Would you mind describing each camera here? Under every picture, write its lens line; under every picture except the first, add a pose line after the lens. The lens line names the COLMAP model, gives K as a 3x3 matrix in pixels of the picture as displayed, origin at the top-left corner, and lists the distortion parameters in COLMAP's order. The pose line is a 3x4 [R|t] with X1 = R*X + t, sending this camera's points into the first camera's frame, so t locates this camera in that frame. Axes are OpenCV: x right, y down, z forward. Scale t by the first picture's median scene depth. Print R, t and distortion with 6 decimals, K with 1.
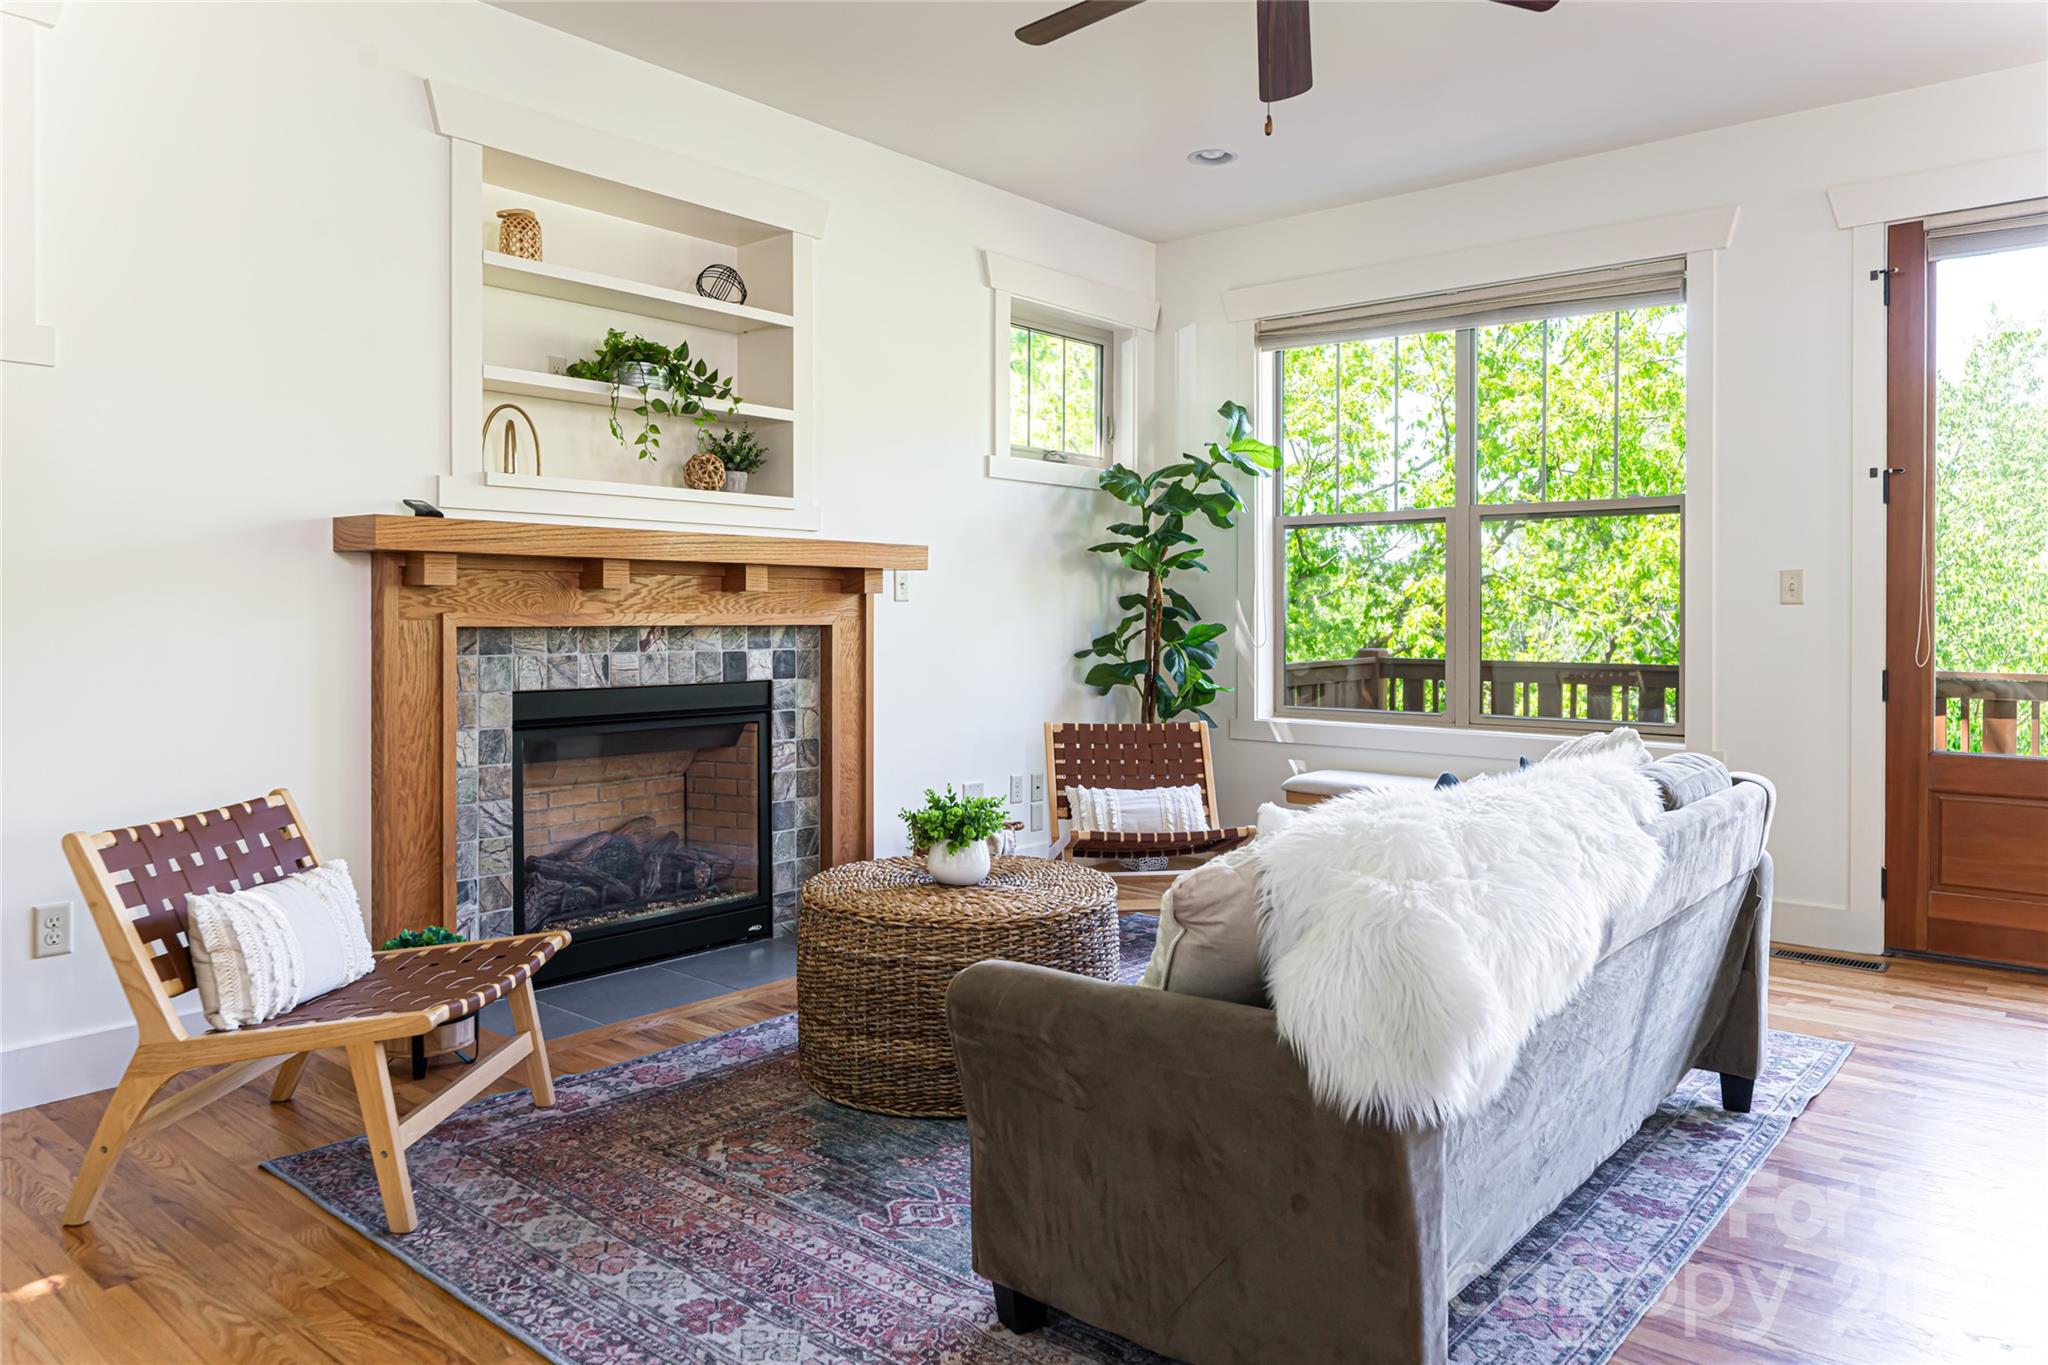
lens RADIAL K [[1352.6, 0, 1037.9], [0, 1352.6, 641.4], [0, 0, 1]] dist [-0.028656, -0.001359]
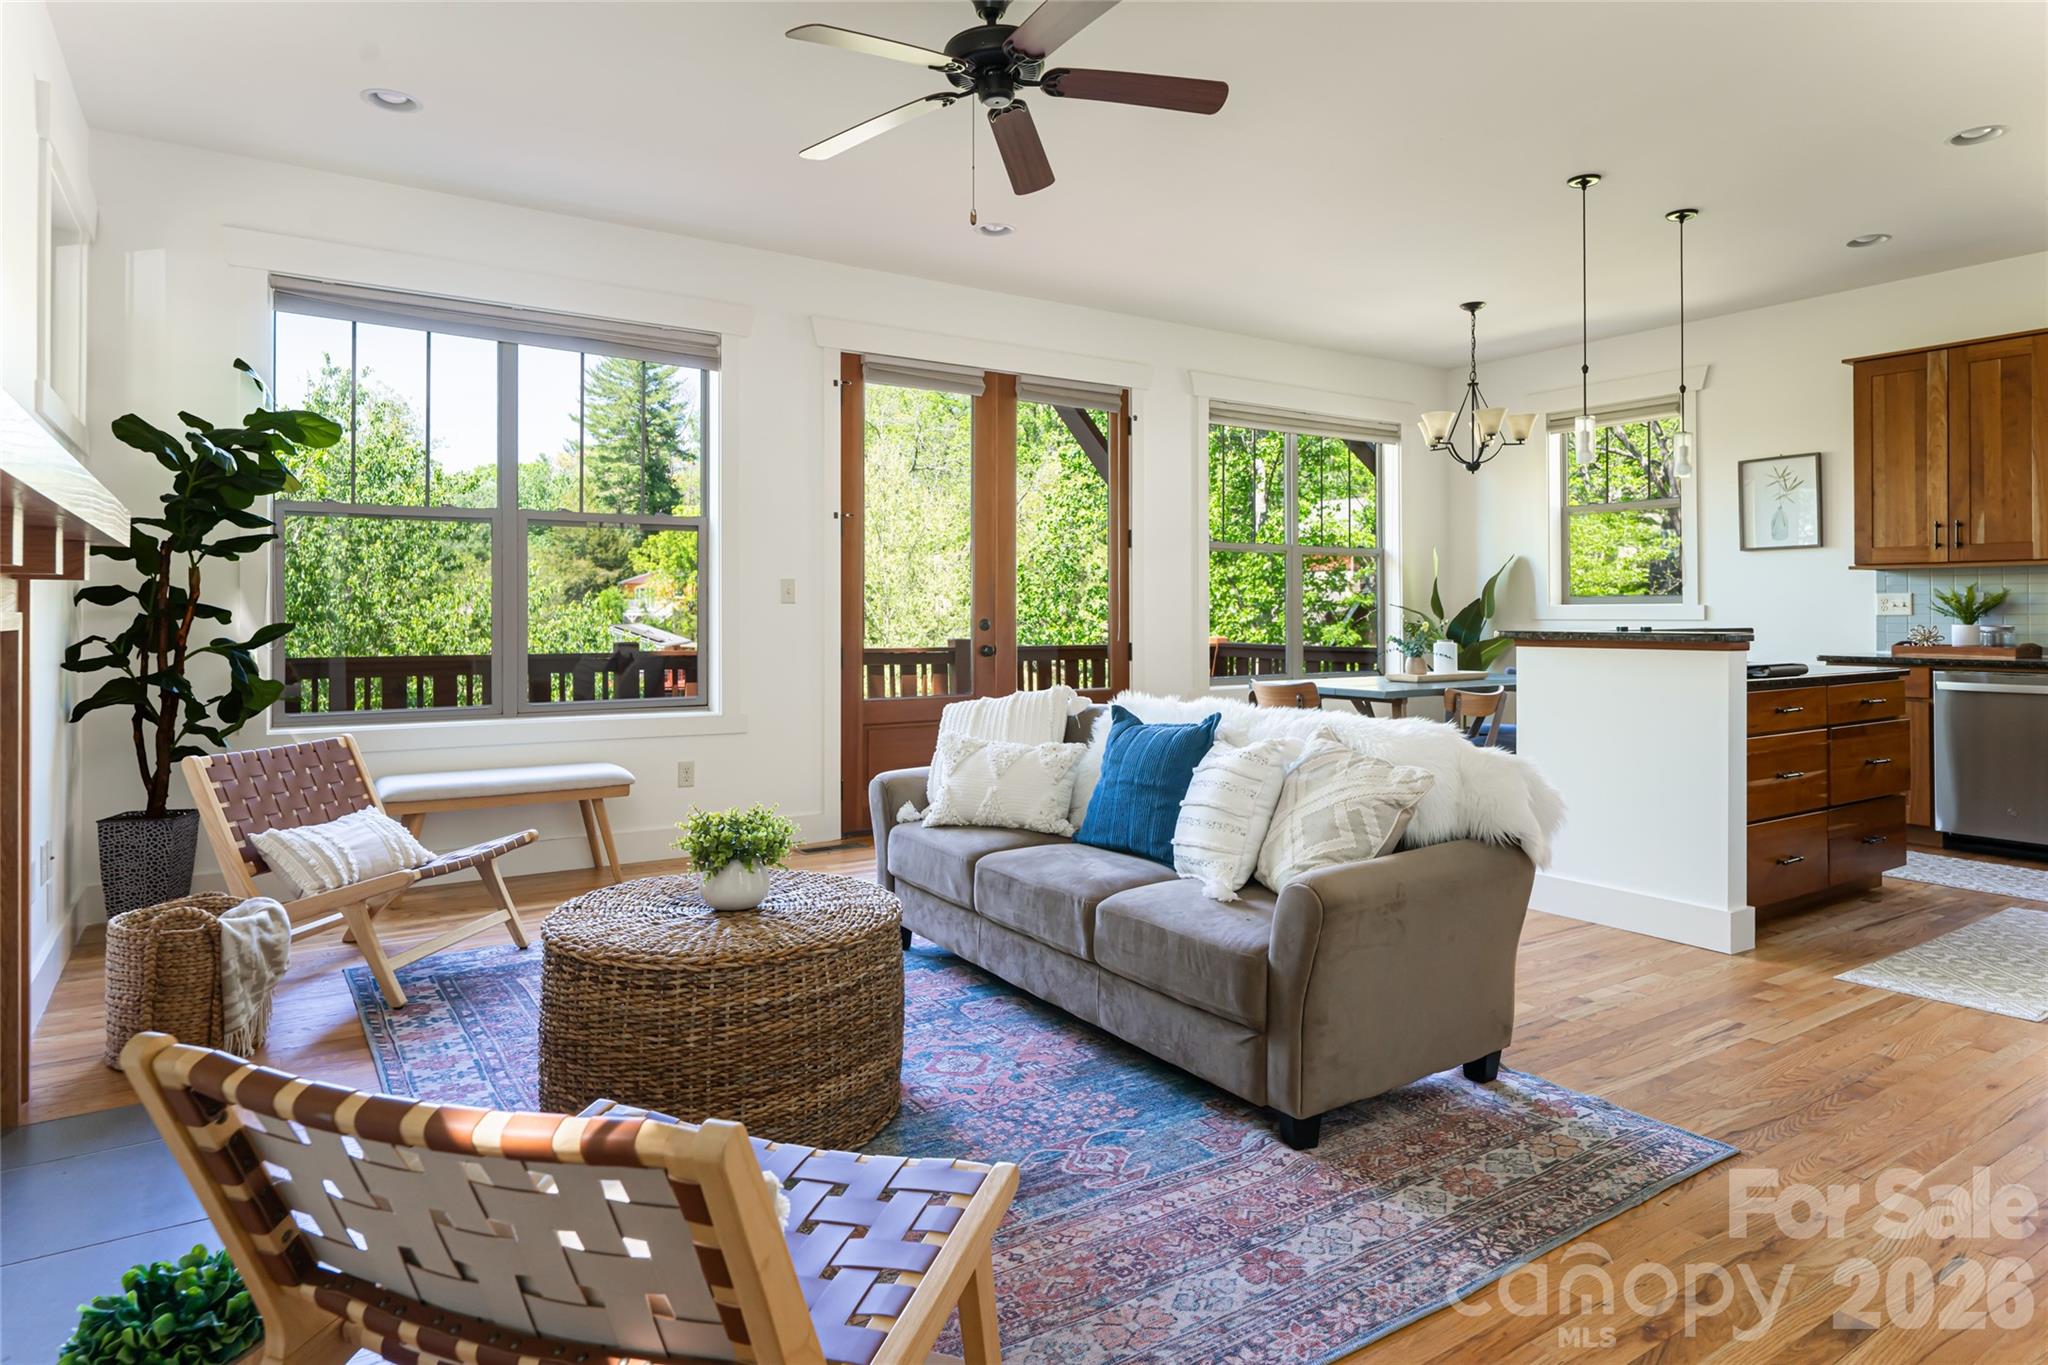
lens RADIAL K [[1198.6, 0, 997.8], [0, 1198.6, 607.2], [0, 0, 1]] dist [0.003892, -0.000239]
pose [[0.286861, 0.000115, 0.957972, -0.611177], [0.014766, 0.999881, -0.004542, -0.016604], [-0.957858, 0.015448, 0.286825, 0.453360]]
